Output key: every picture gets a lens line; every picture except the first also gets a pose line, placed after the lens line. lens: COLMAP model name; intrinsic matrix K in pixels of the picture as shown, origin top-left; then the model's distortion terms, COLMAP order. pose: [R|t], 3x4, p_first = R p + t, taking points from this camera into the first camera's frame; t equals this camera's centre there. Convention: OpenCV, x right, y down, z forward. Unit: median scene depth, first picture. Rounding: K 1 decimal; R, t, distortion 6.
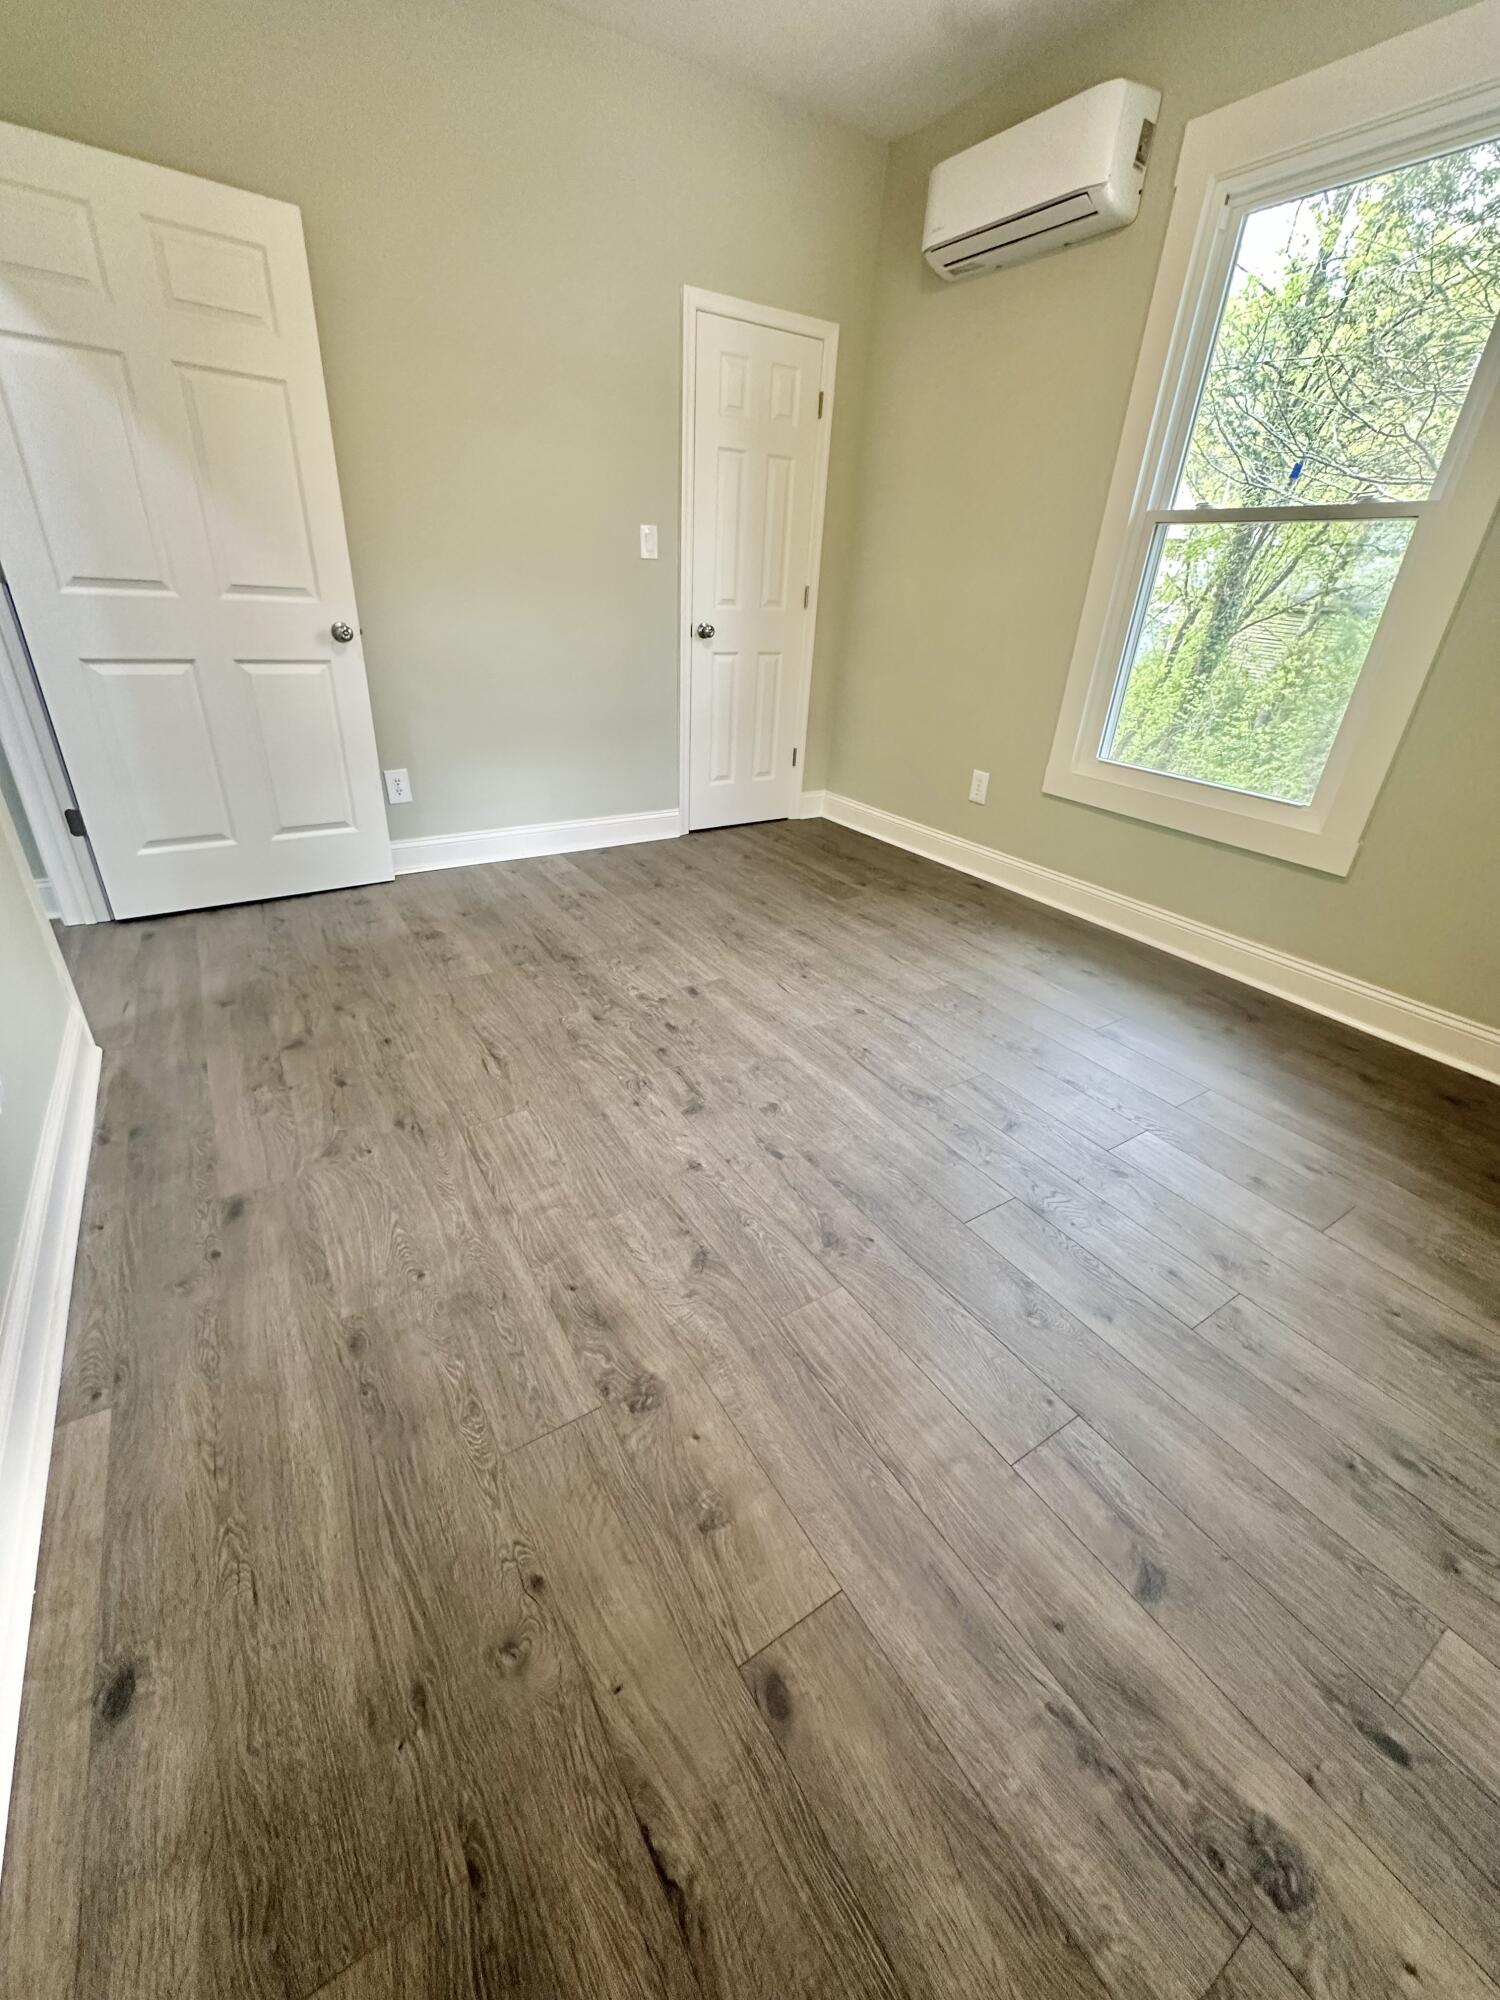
lens RADIAL K [[799.4, 0, 747.2], [0, 799.4, 999.7], [0, 0, 1]] dist [-0.002429, 0.000821]
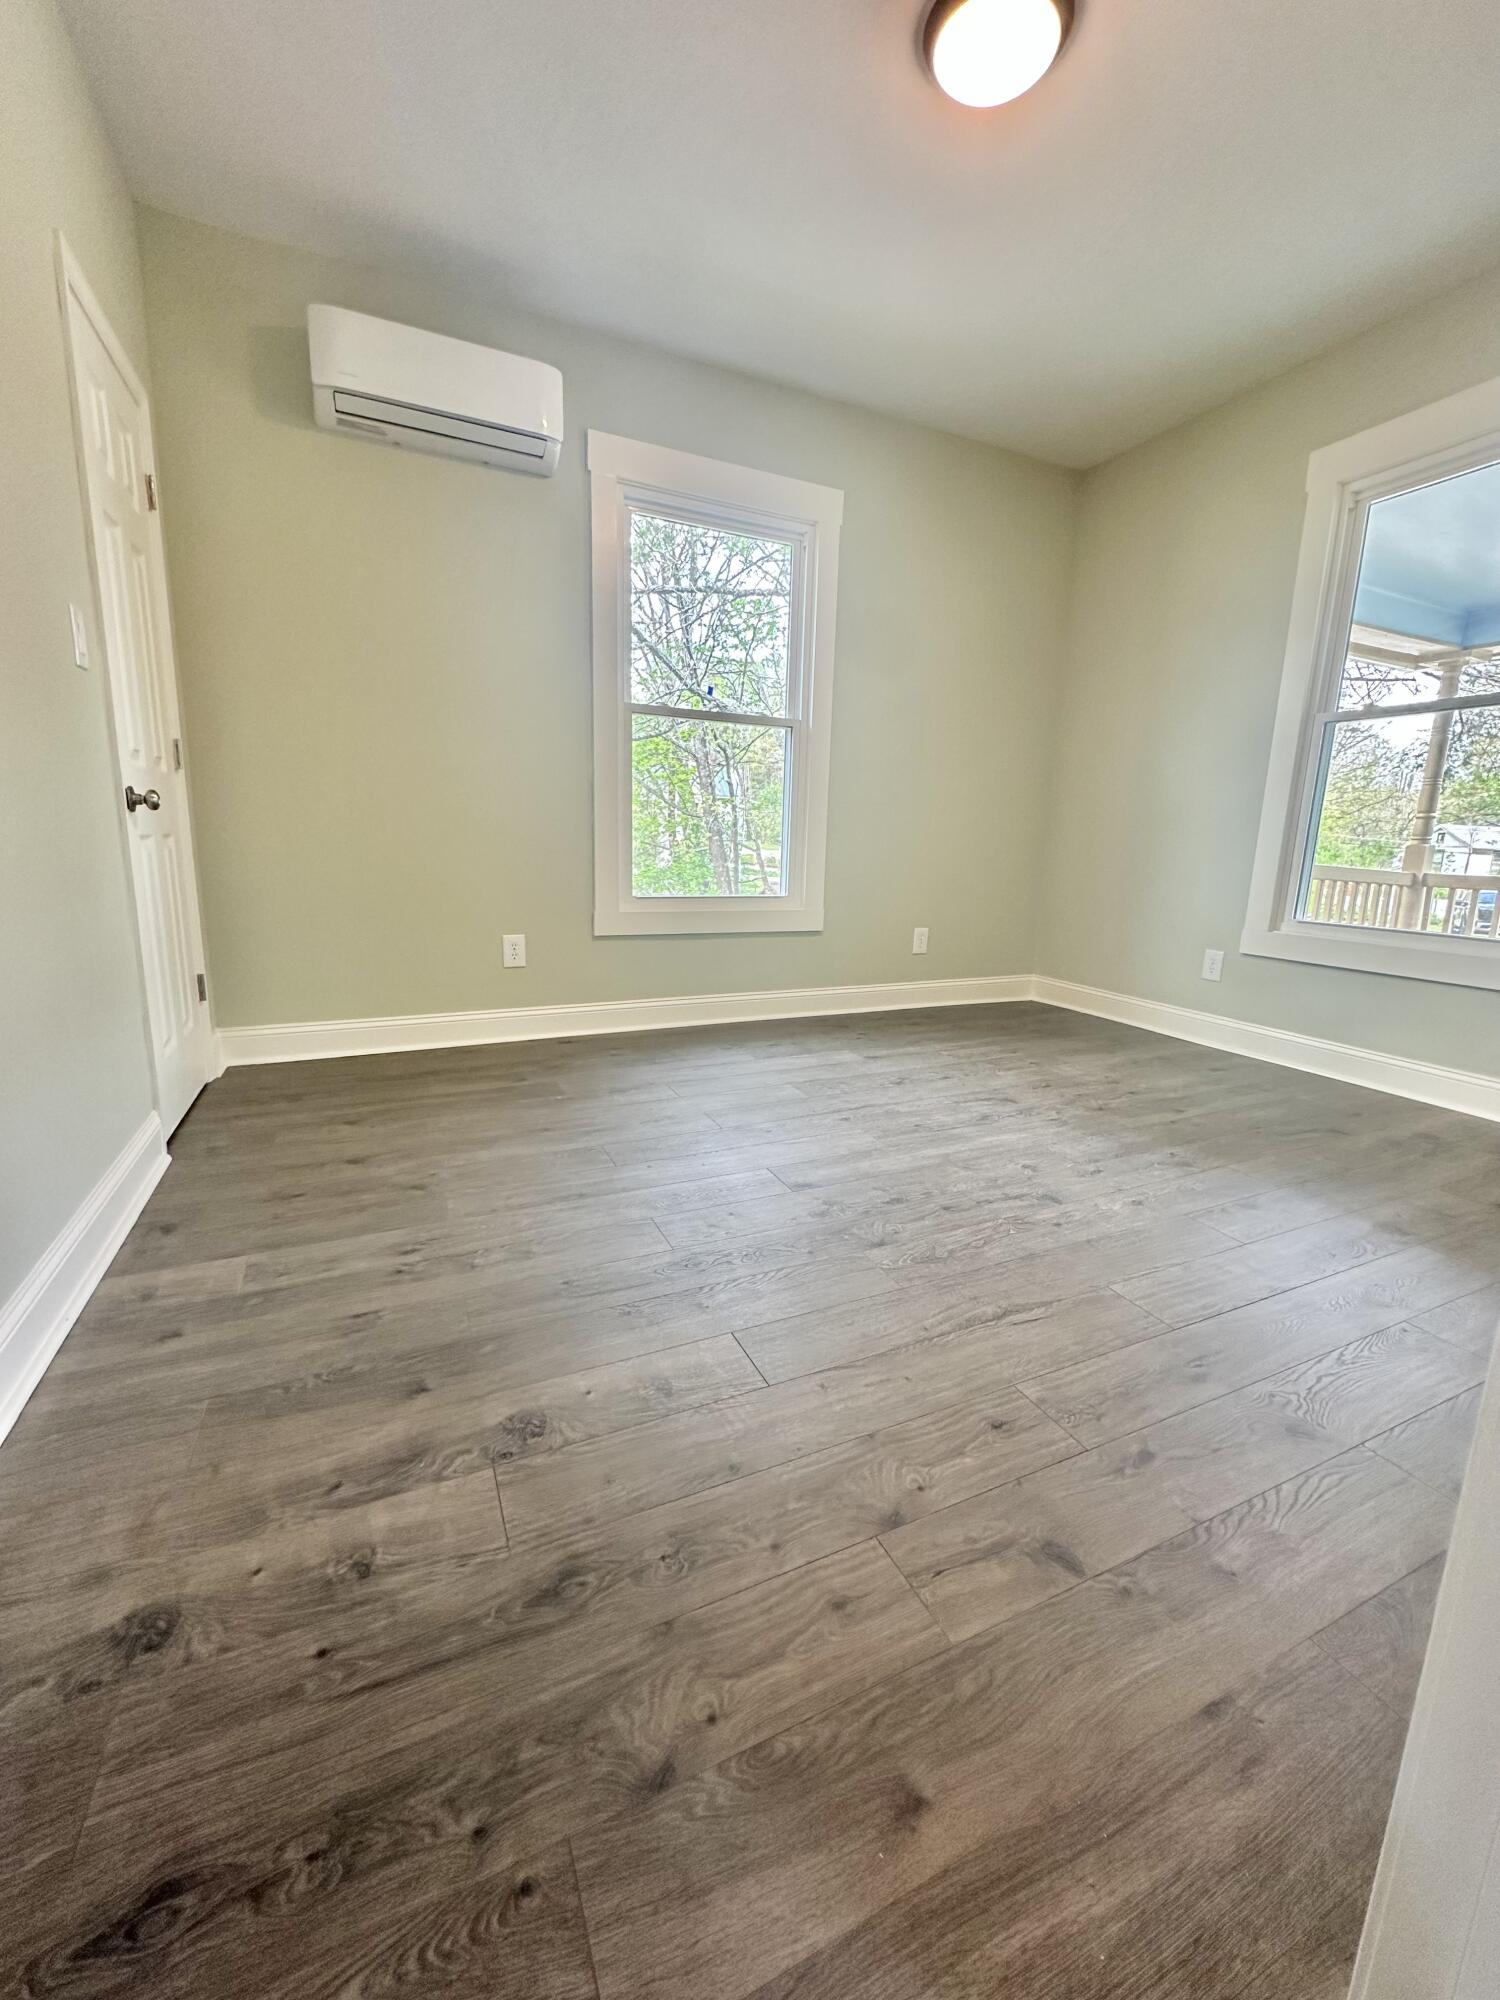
lens RADIAL K [[799.4, 0, 747.2], [0, 799.4, 999.7], [0, 0, 1]] dist [-0.002429, 0.000821]
pose [[0.136655, -0.240423, 0.961001, -0.856102], [0.441258, 0.883318, 0.158241, -0.349878], [-0.886914, 0.402424, 0.226799, 0.811354]]
